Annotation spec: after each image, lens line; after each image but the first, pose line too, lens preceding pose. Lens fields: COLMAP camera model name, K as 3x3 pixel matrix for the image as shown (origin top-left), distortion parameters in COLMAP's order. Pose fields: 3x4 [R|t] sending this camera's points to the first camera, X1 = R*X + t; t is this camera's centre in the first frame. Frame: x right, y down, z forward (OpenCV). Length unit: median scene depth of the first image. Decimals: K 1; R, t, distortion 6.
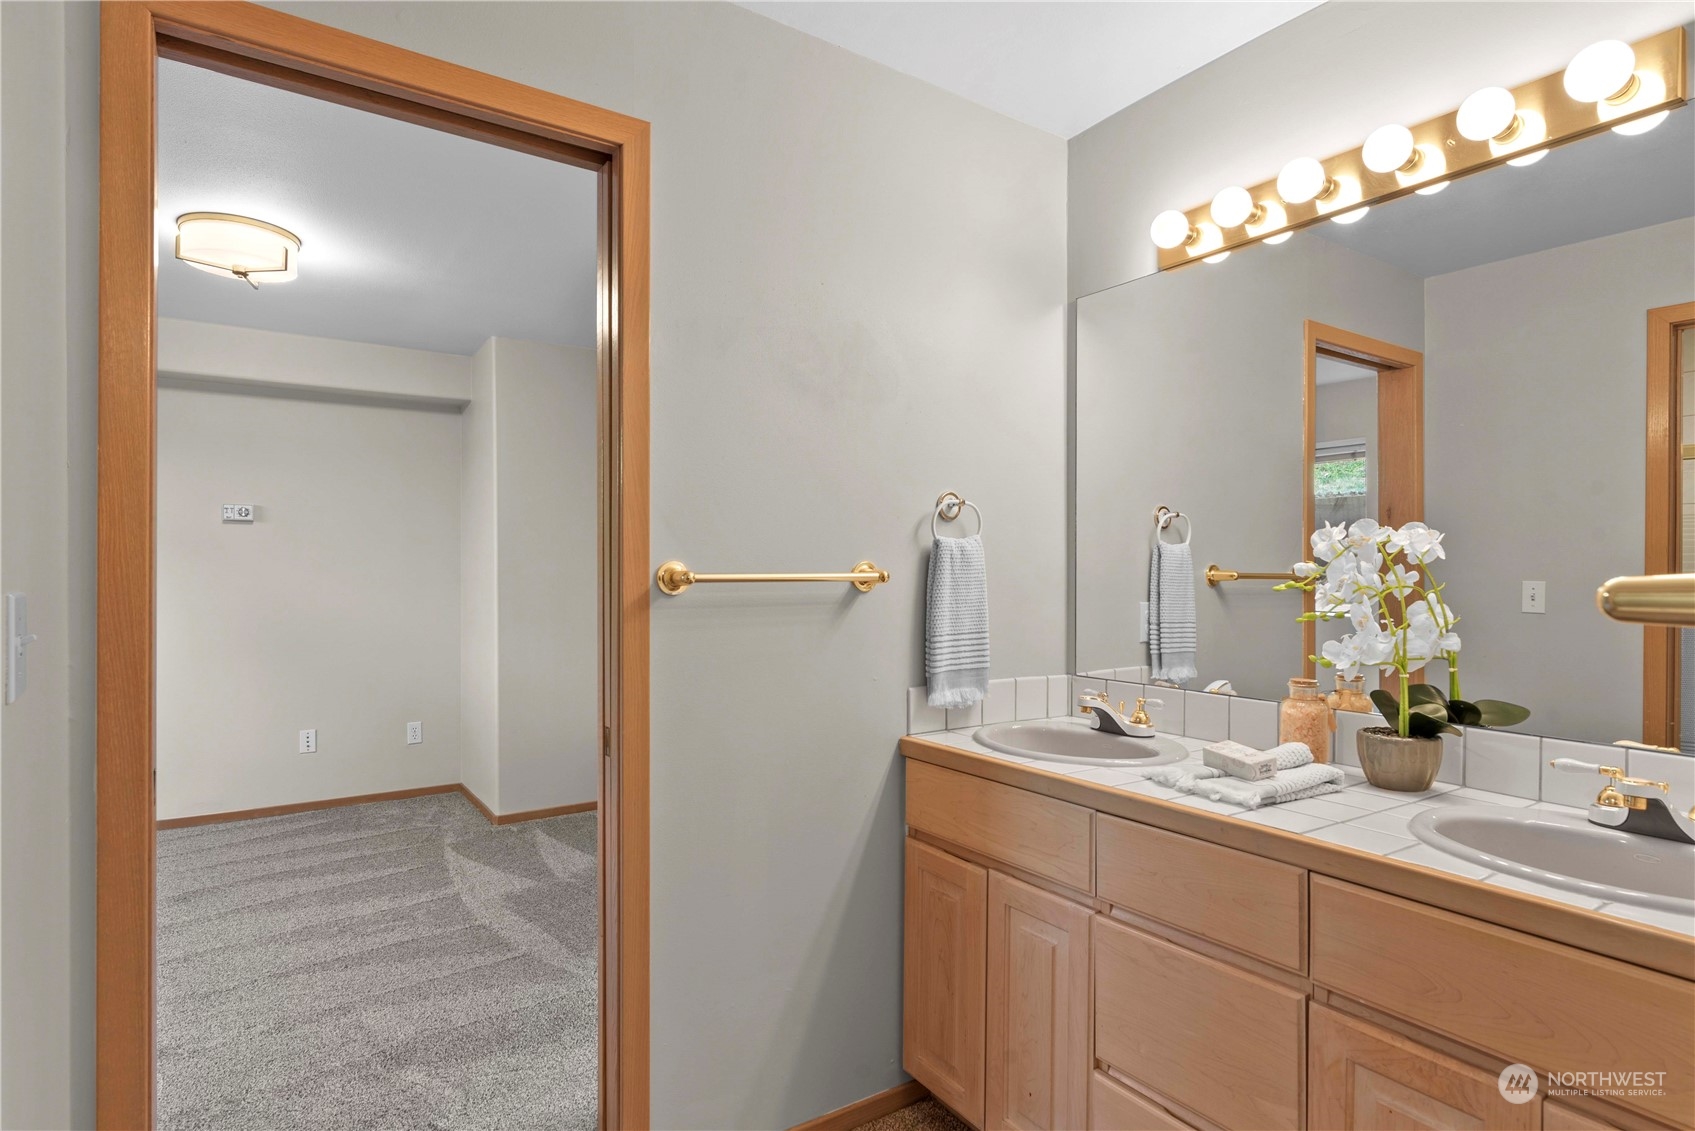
lens RADIAL K [[881.7, 0, 848.2], [0, 881.7, 575.1], [0, 0, 1]] dist [0.001538, -0.000505]
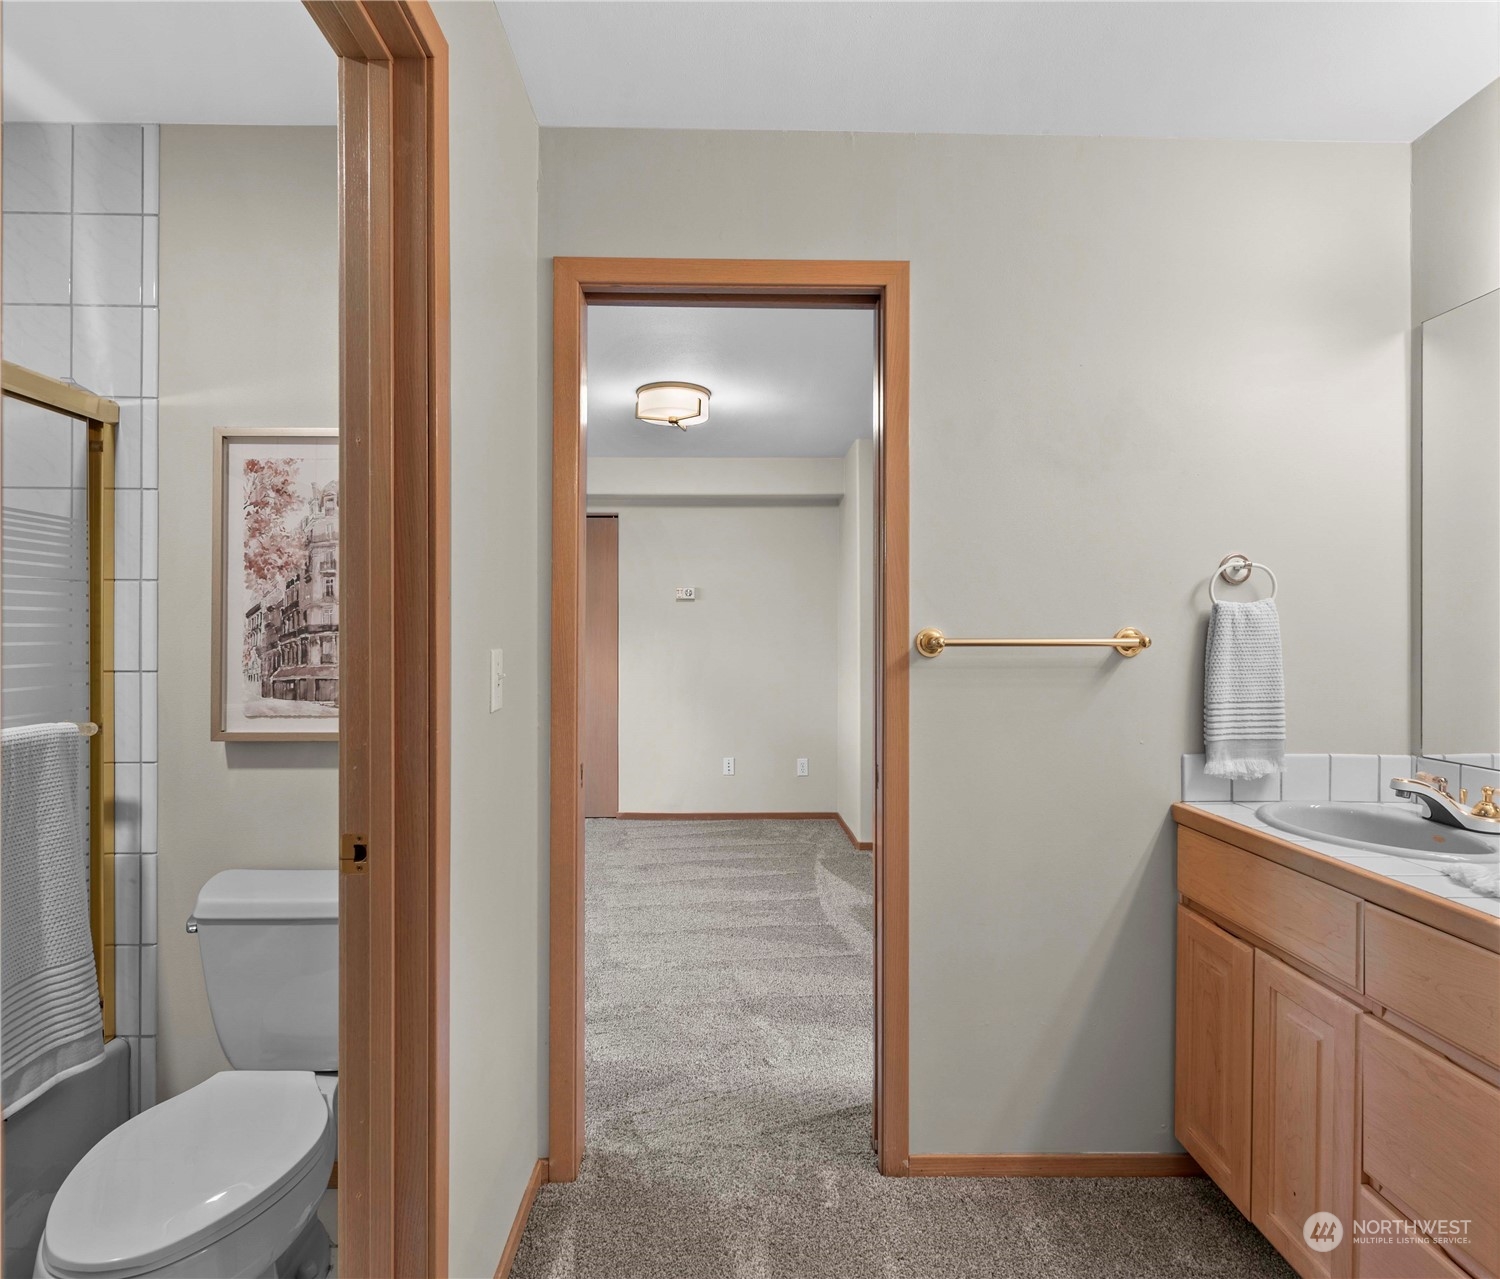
lens RADIAL K [[830.2, 0, 747.5], [0, 830.2, 635.3], [0, 0, 1]] dist [-0.003735, 0.000765]
pose [[0.841914, -0.000777, -0.539611, 0.160173], [-0.002195, 0.999986, -0.004864, -0.000253], [0.539607, 0.005280, 0.841900, -0.049440]]
